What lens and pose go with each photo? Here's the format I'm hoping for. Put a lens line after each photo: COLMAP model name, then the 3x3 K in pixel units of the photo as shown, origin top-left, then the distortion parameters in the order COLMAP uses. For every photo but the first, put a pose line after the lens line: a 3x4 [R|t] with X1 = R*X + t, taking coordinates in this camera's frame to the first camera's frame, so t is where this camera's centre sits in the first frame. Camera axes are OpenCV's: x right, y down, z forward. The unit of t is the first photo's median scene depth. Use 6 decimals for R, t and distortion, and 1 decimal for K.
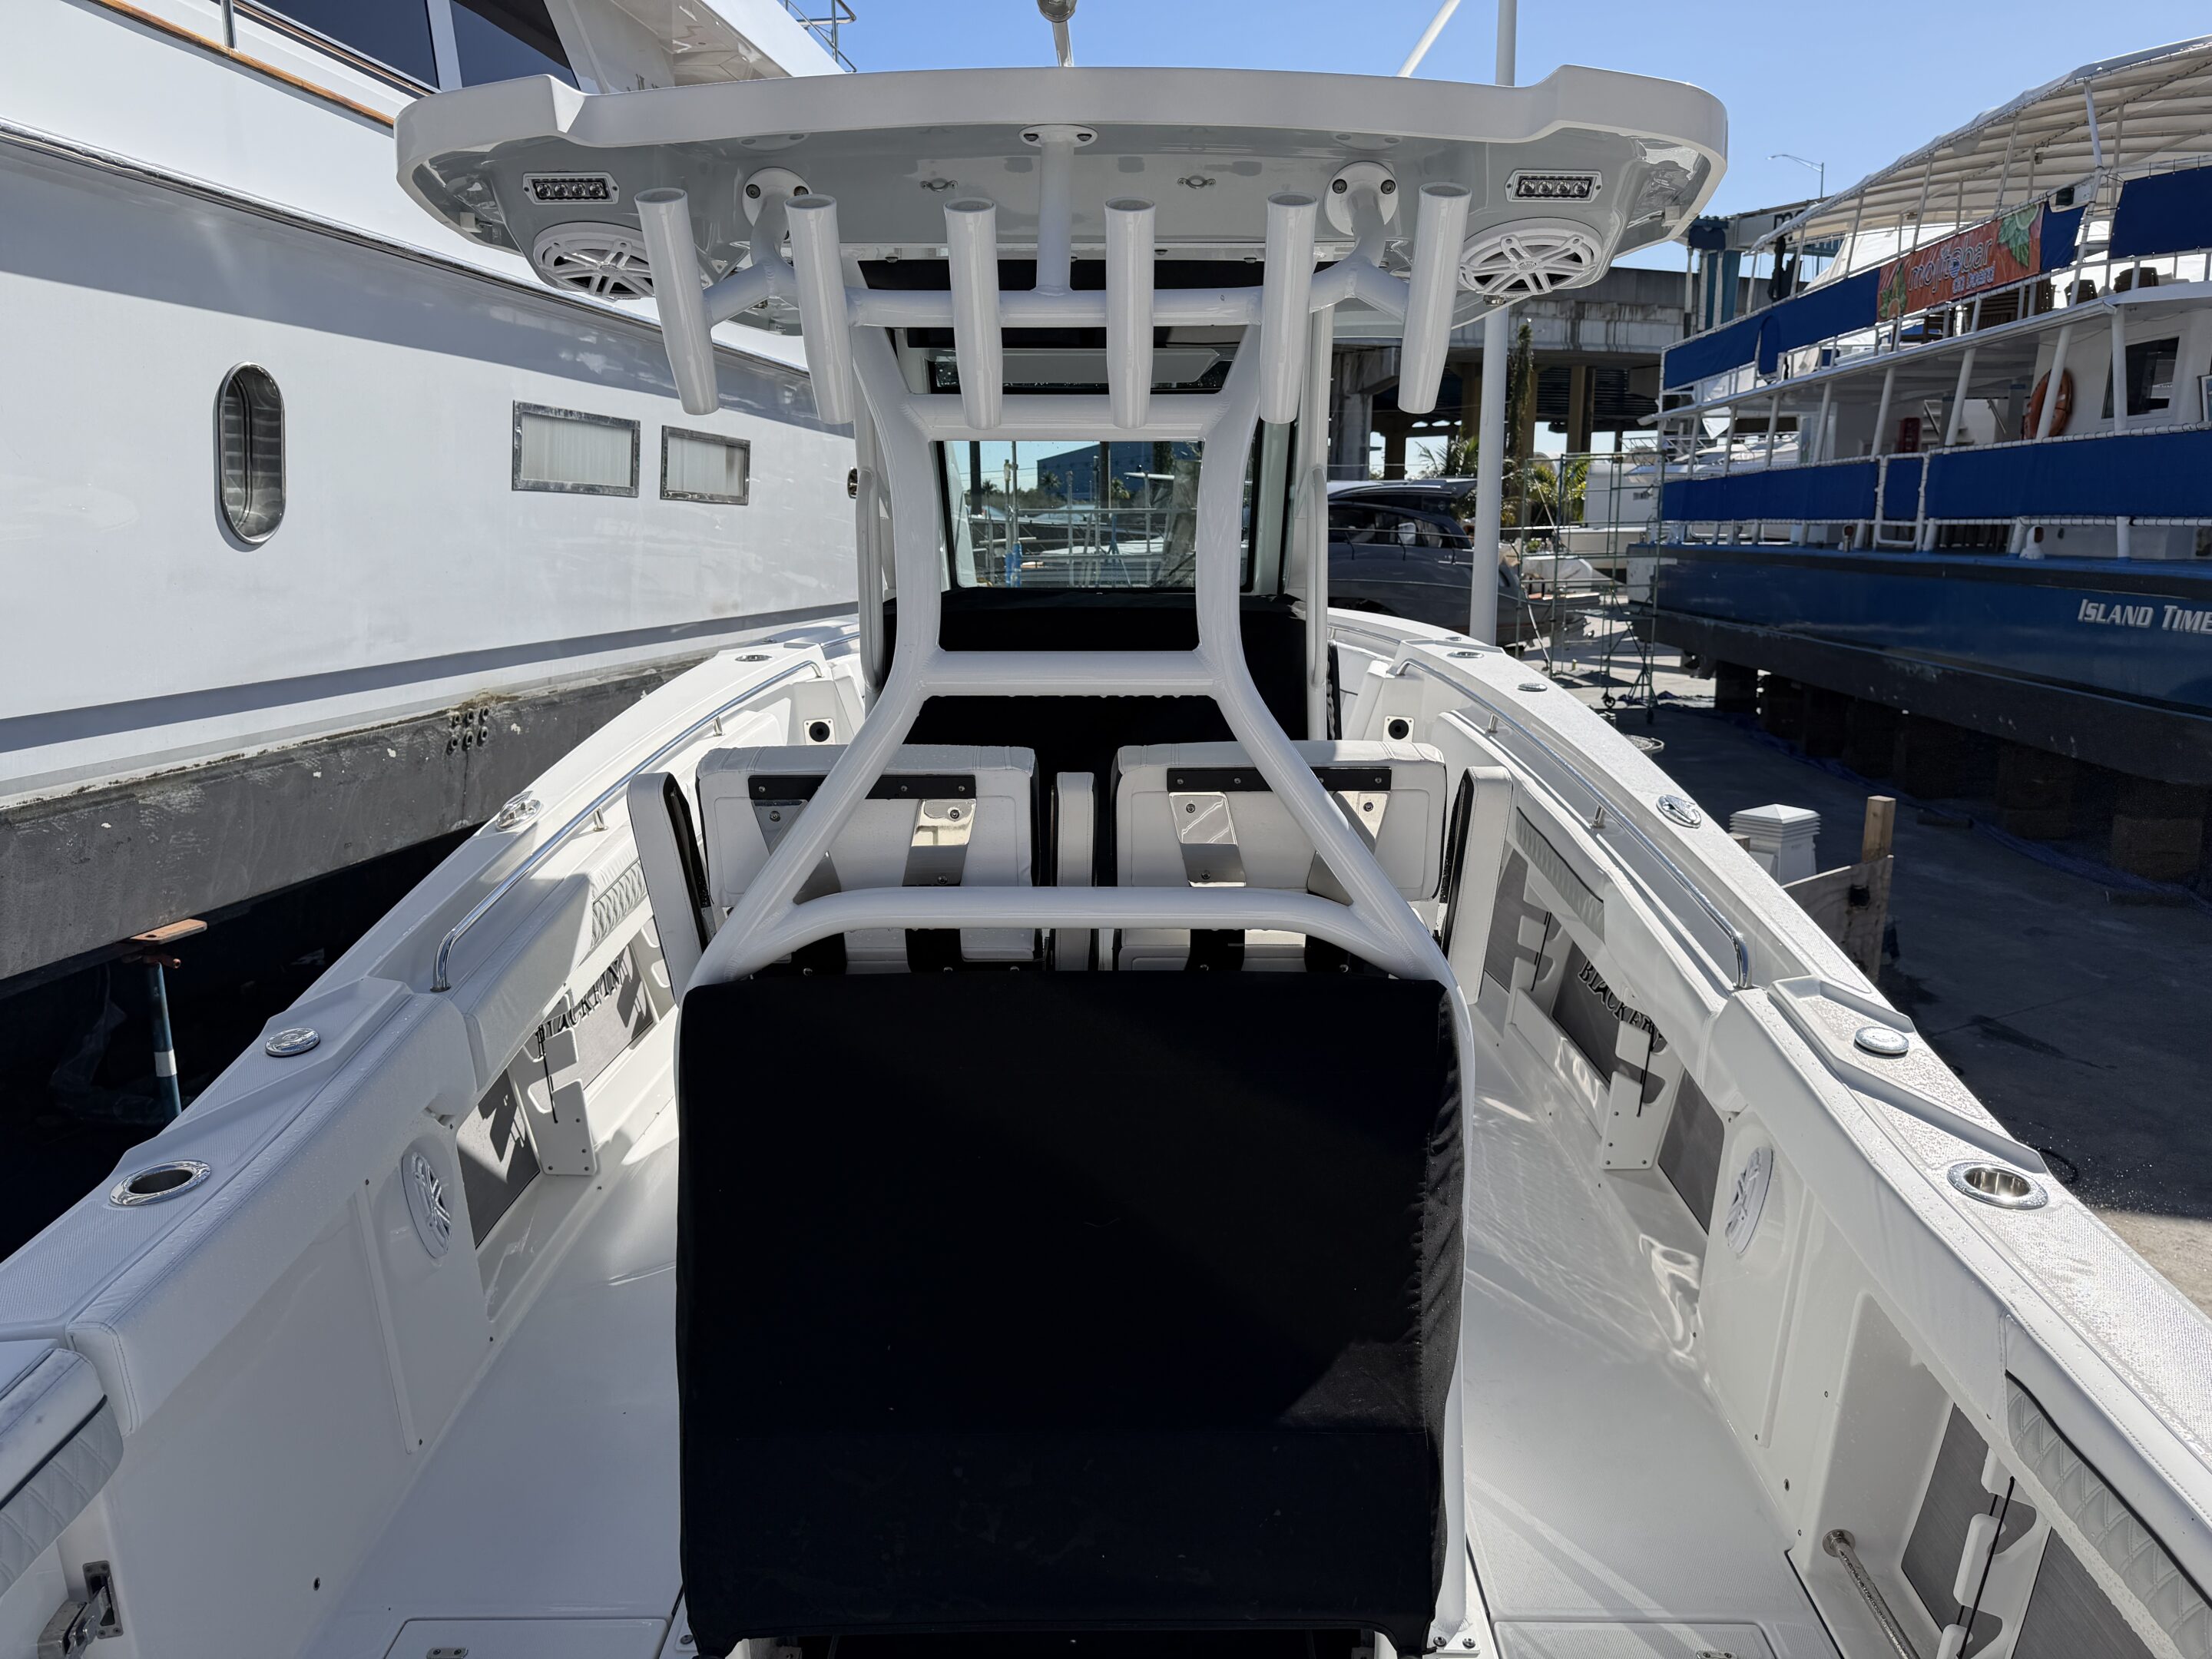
lens RADIAL K [[1561.2, 0, 1120.0], [0, 1561.2, 827.7], [0, 0, 1]] dist [0.023315, -0.030039]
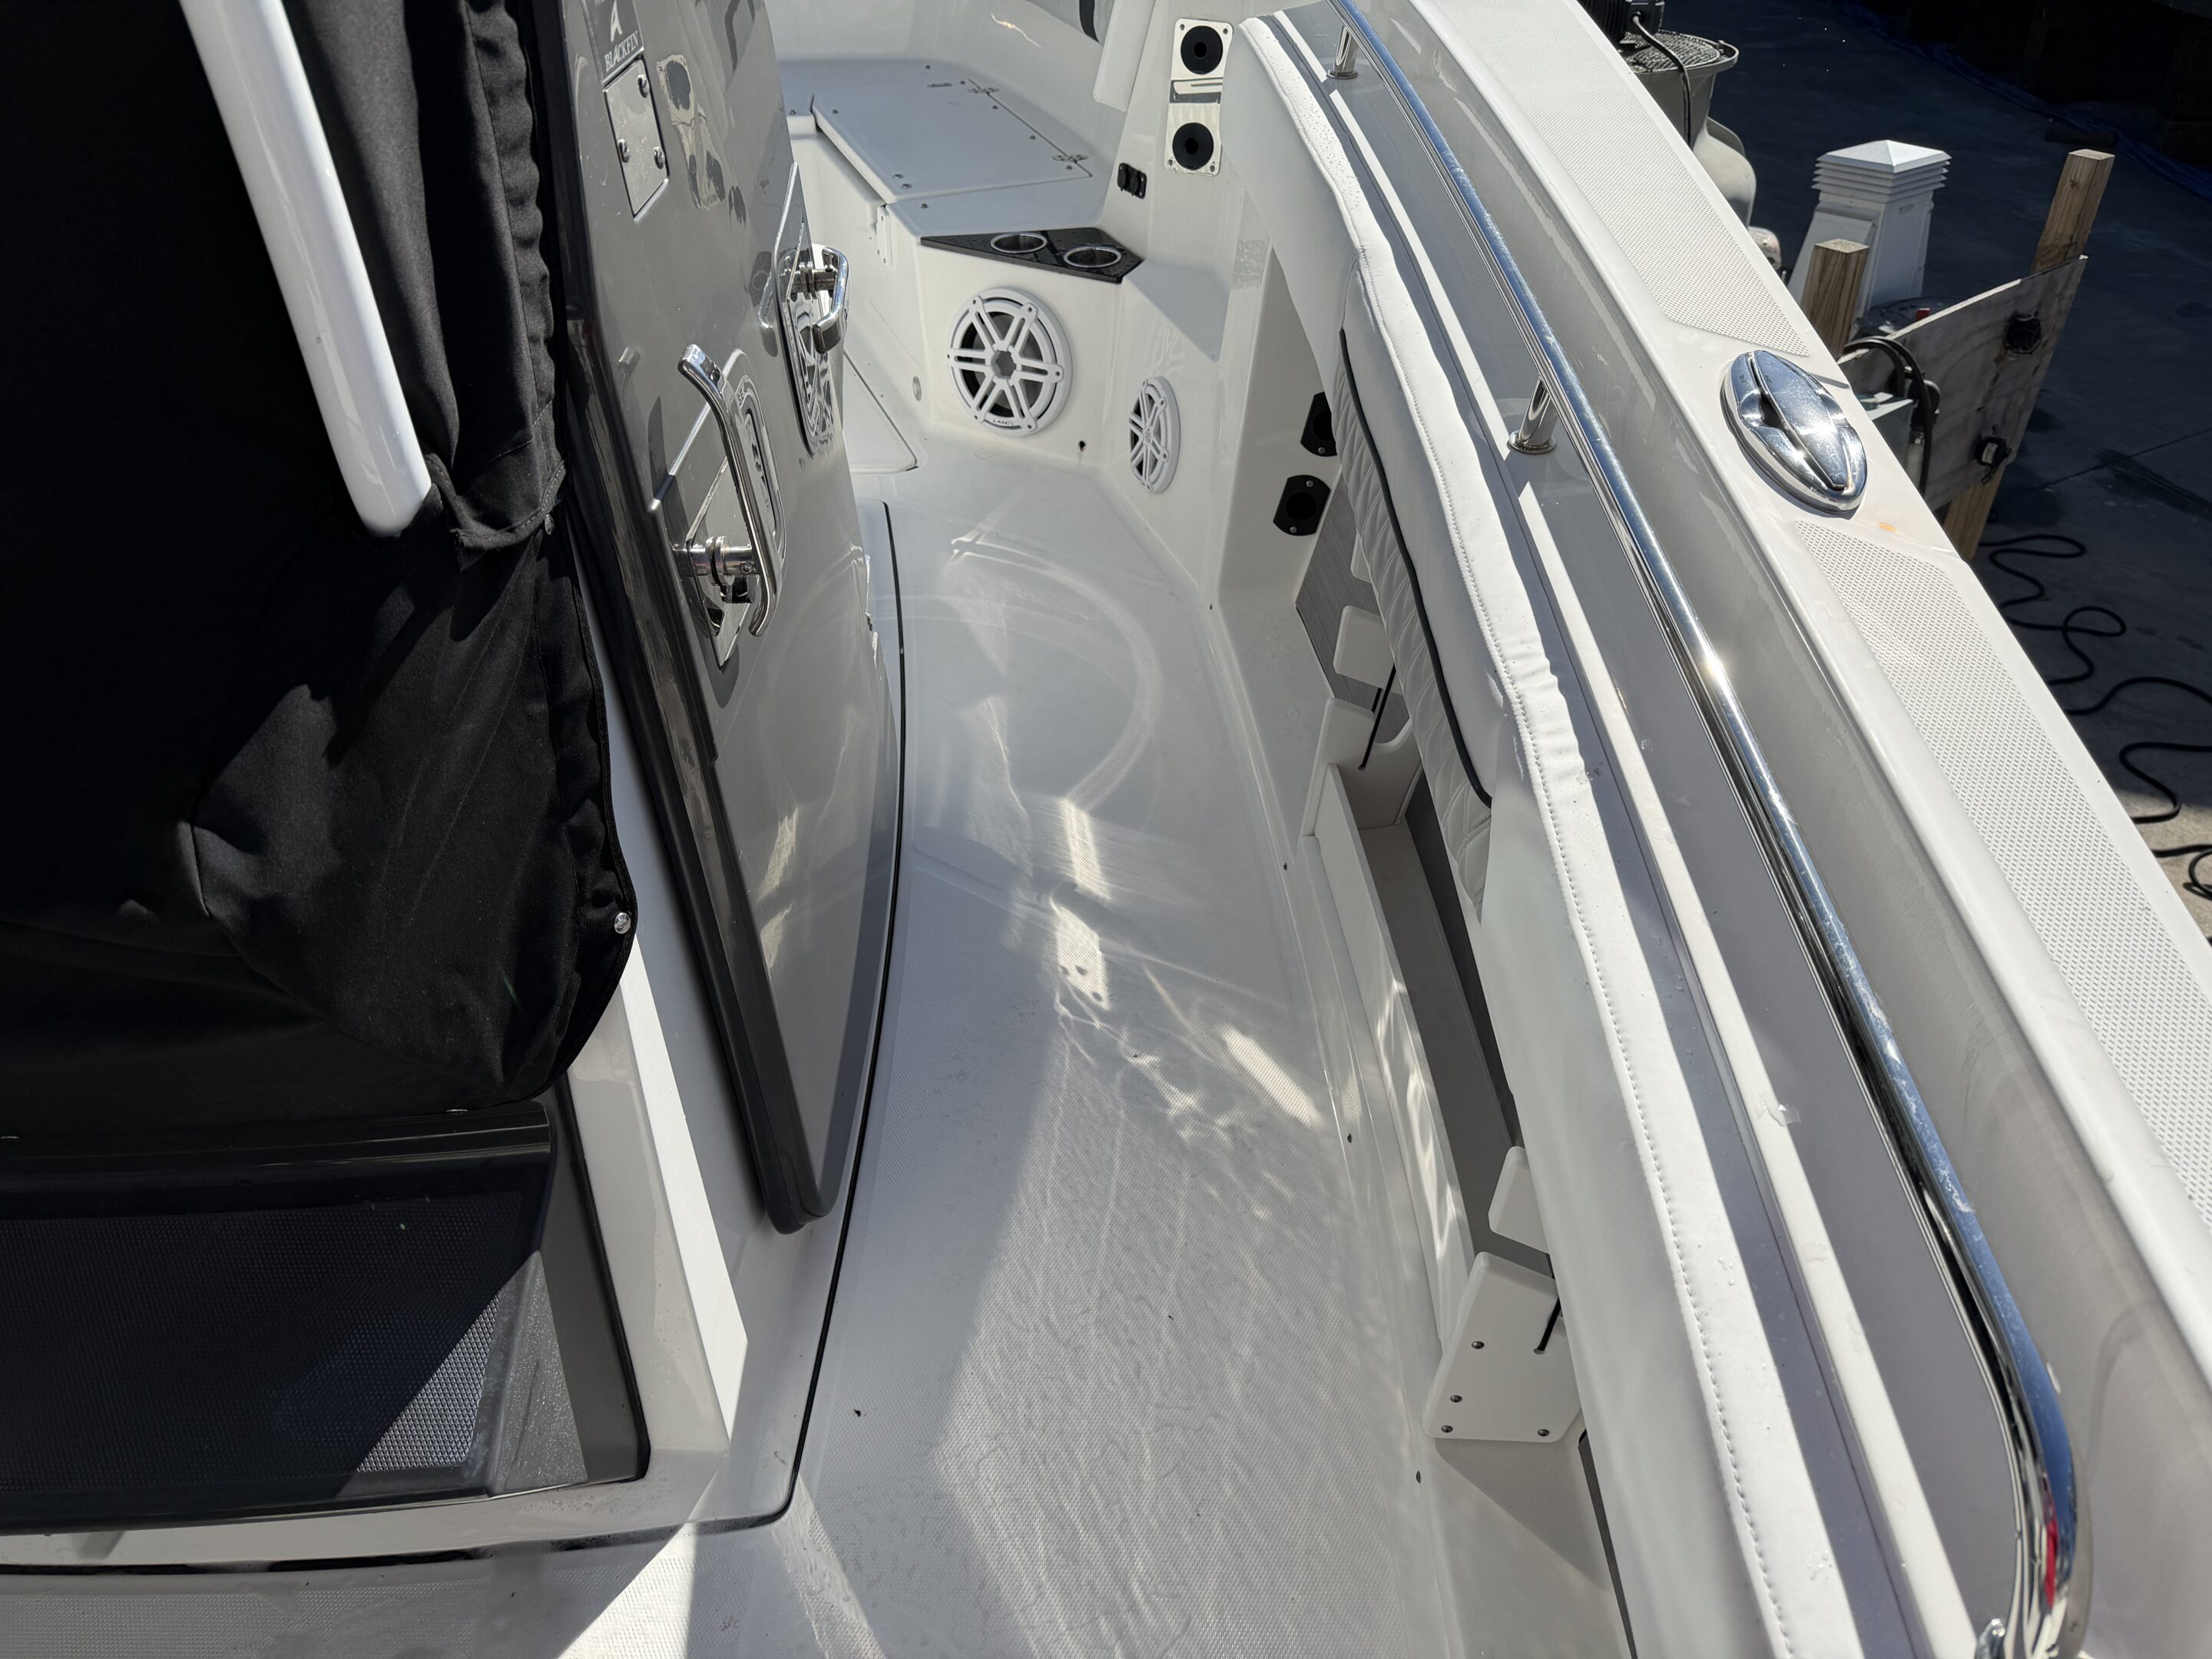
lens RADIAL K [[1561.2, 0, 1135.0], [0, 1561.2, 818.4], [0, 0, 1]] dist [0.023315, -0.030039]
pose [[0.999883, -0.014378, 0.005245, 0.115694], [0.011006, 0.913620, 0.406421, -0.032634], [-0.010635, -0.406316, 0.913671, 0.351364]]
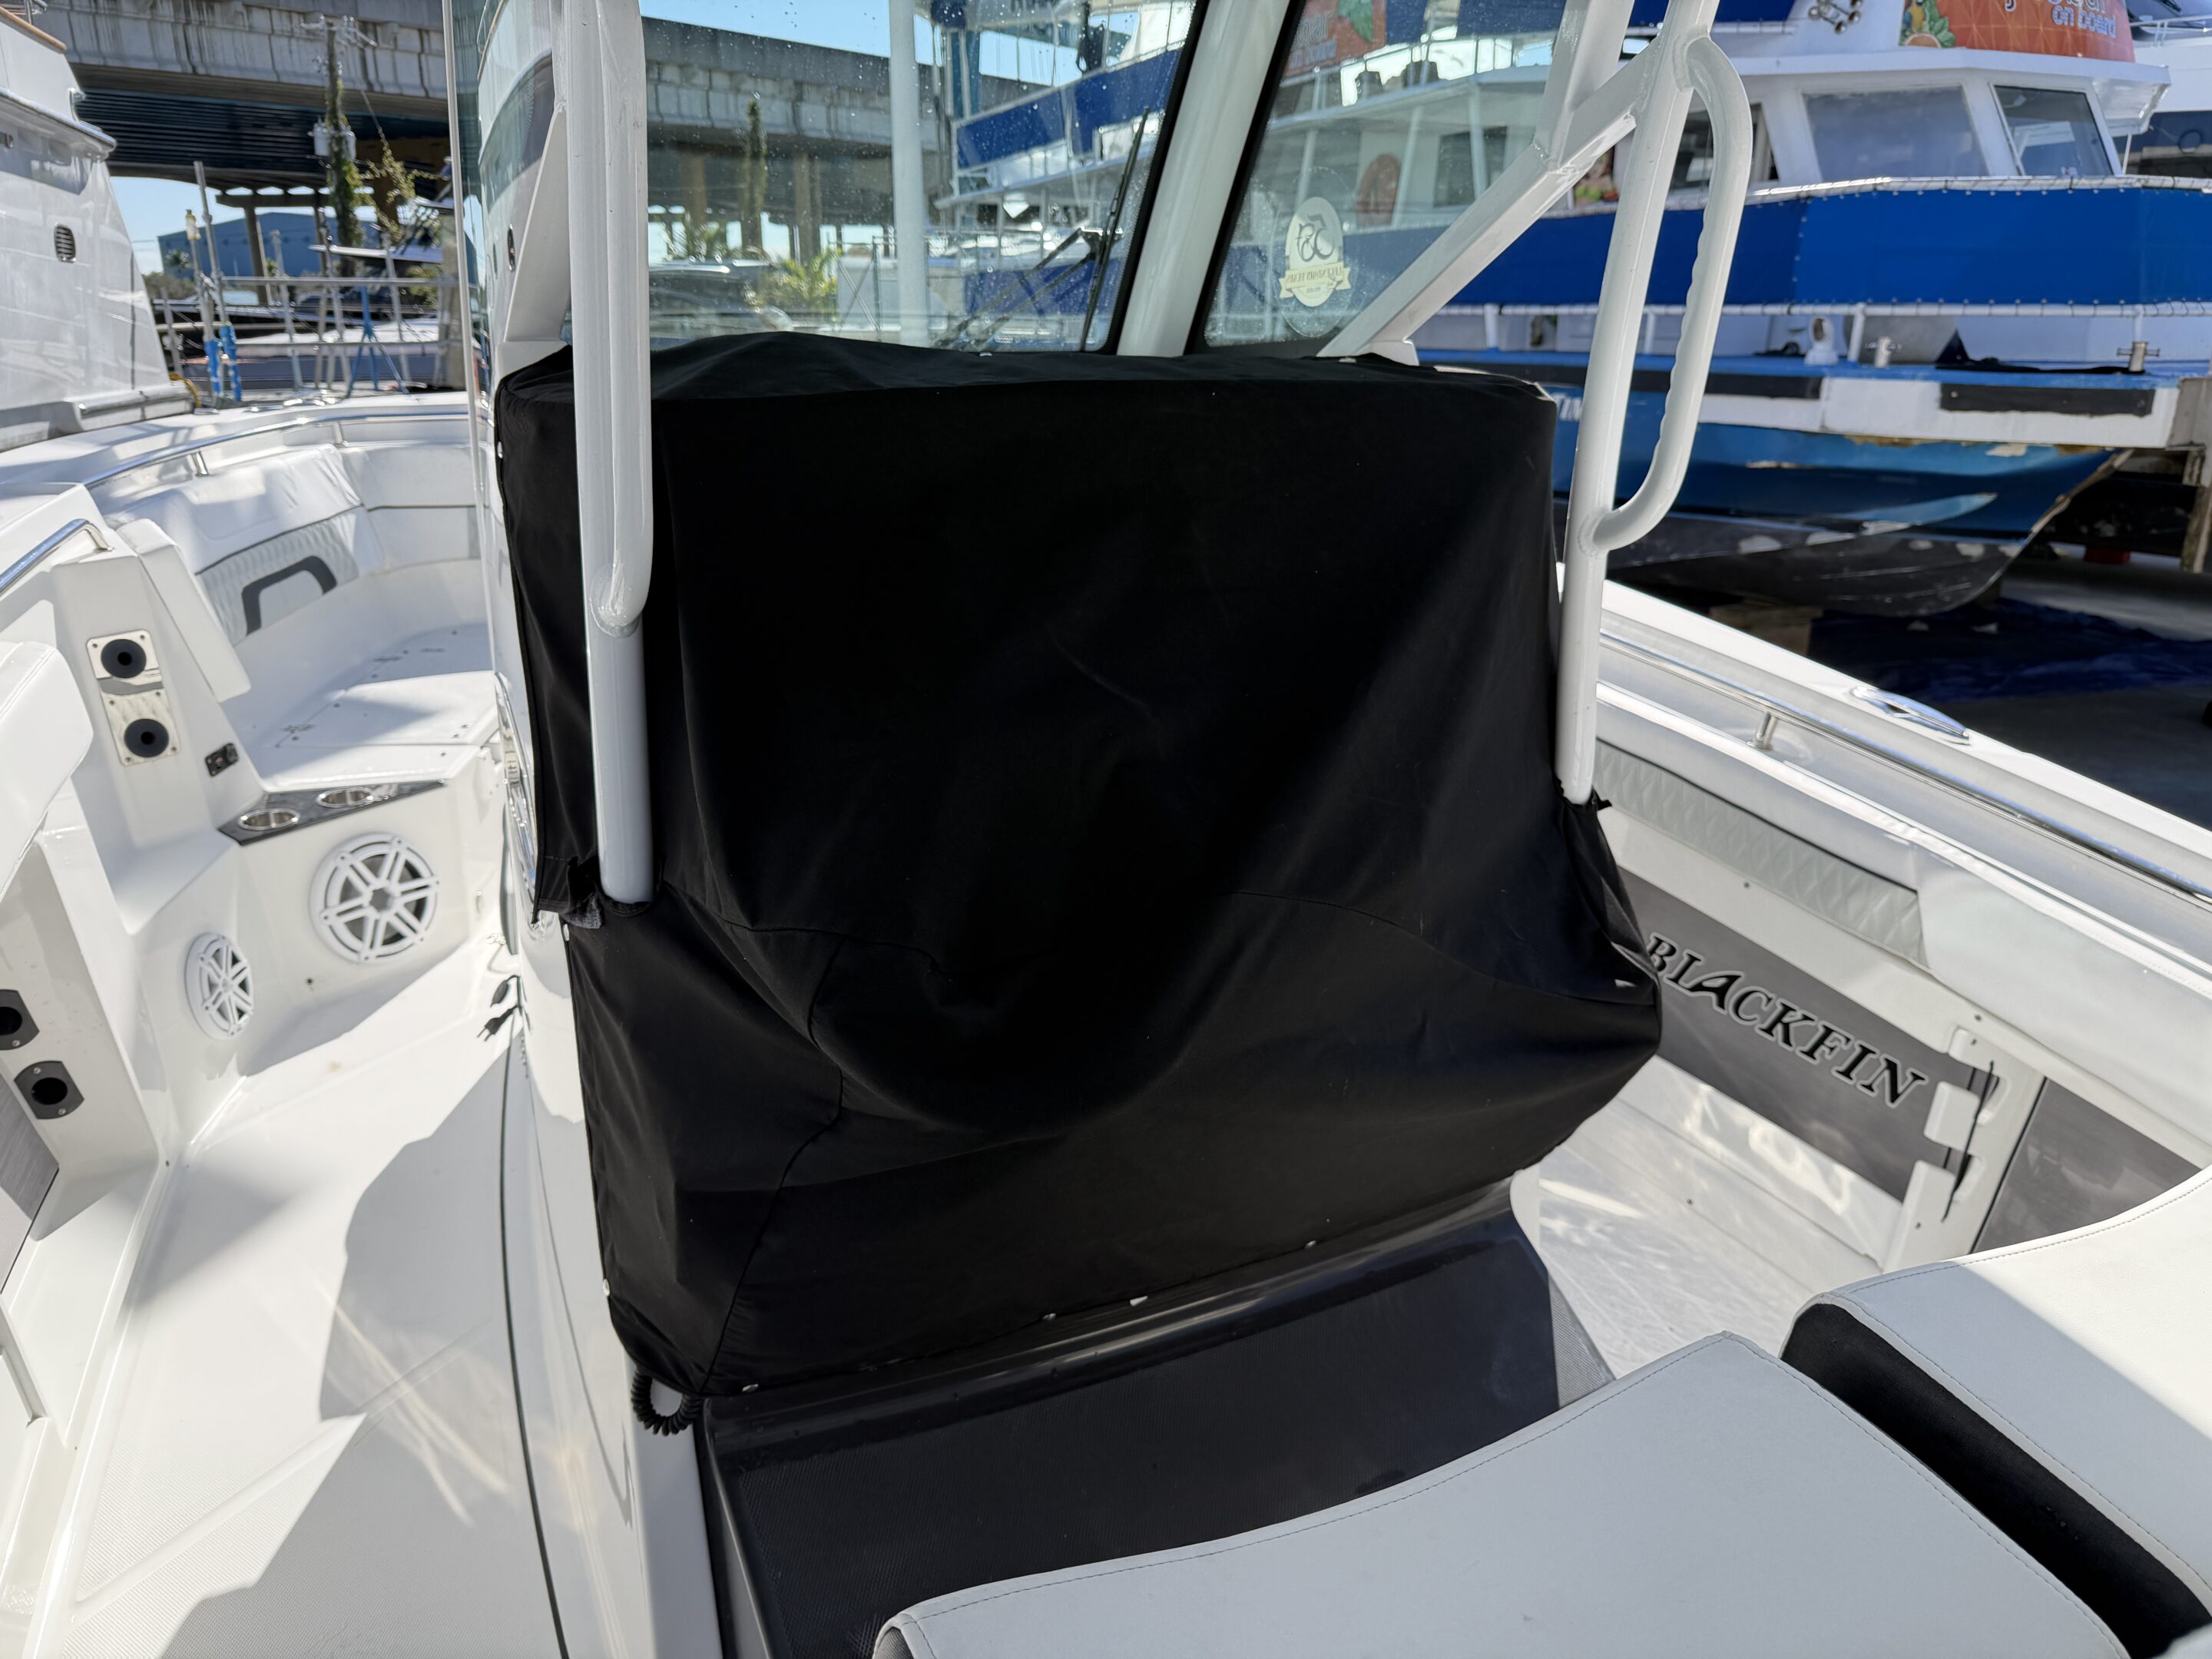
lens RADIAL K [[1561.2, 0, 1120.6], [0, 1561.2, 828.3], [0, 0, 1]] dist [0.023315, -0.030039]
pose [[0.891190, -0.131526, 0.434144, -0.099130], [0.078301, 0.987281, 0.138369, -0.039224], [-0.446821, -0.089320, 0.890154, 0.293373]]
